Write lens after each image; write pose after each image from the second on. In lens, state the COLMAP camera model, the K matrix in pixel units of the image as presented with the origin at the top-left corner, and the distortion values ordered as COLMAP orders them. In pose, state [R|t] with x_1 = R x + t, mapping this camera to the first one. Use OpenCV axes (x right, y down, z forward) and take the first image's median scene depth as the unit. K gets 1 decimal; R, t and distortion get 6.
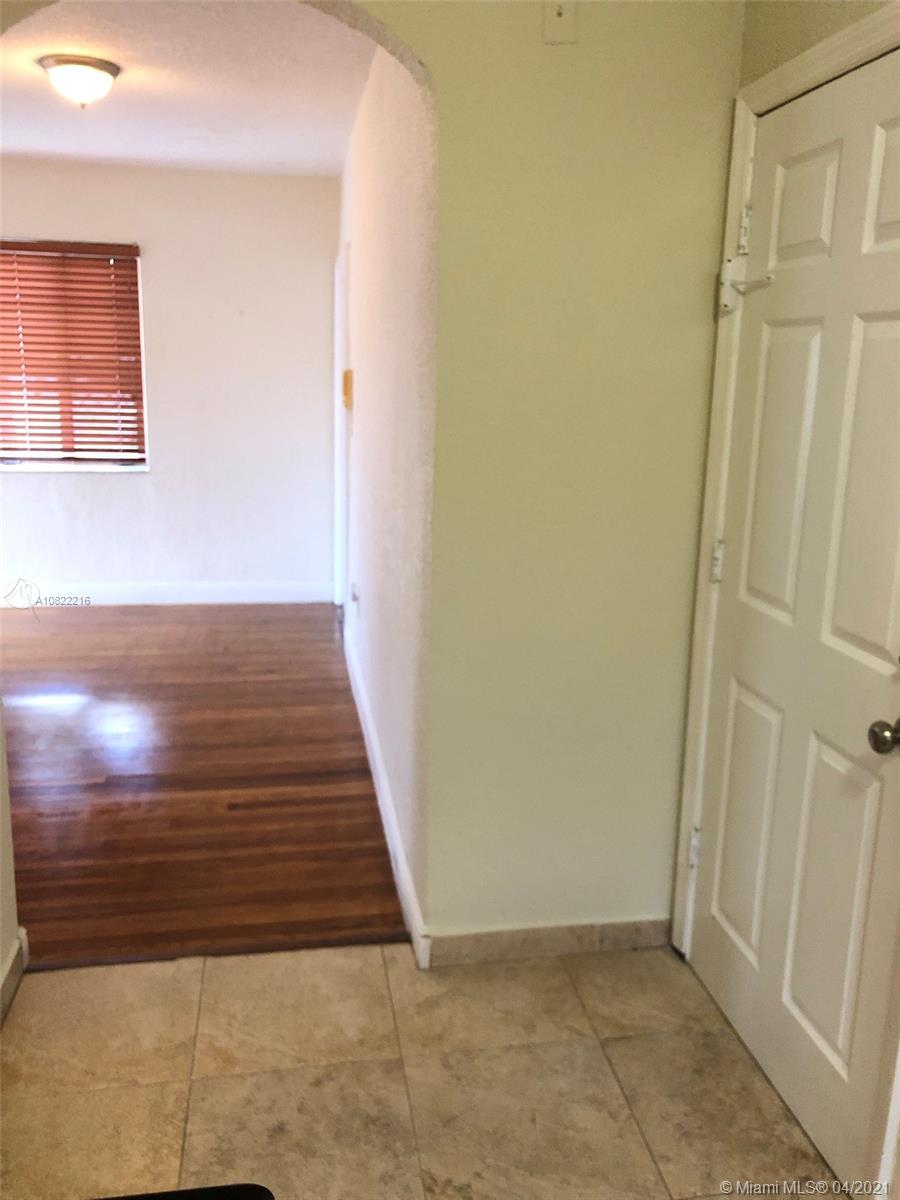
lens RADIAL K [[985.9, 0, 452.1], [0, 985.9, 600.5], [0, 0, 1]] dist [0.049178, -0.036455]
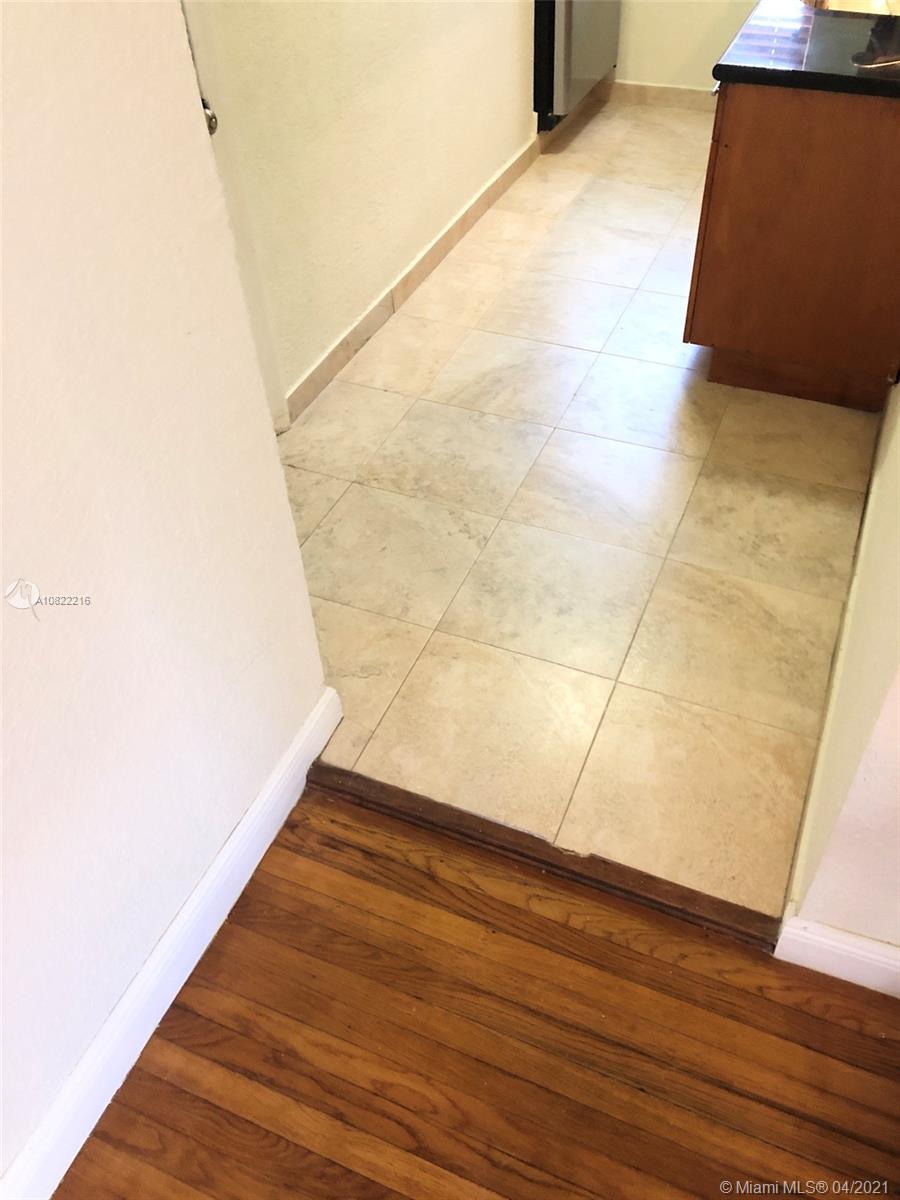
lens RADIAL K [[985.9, 0, 461.5], [0, 985.9, 593.4], [0, 0, 1]] dist [0.049178, -0.036455]
pose [[-0.843740, -0.366659, 0.392000, -0.496374], [0.144919, 0.547582, 0.824107, -0.457041], [-0.516818, 0.752141, -0.408880, 1.433405]]
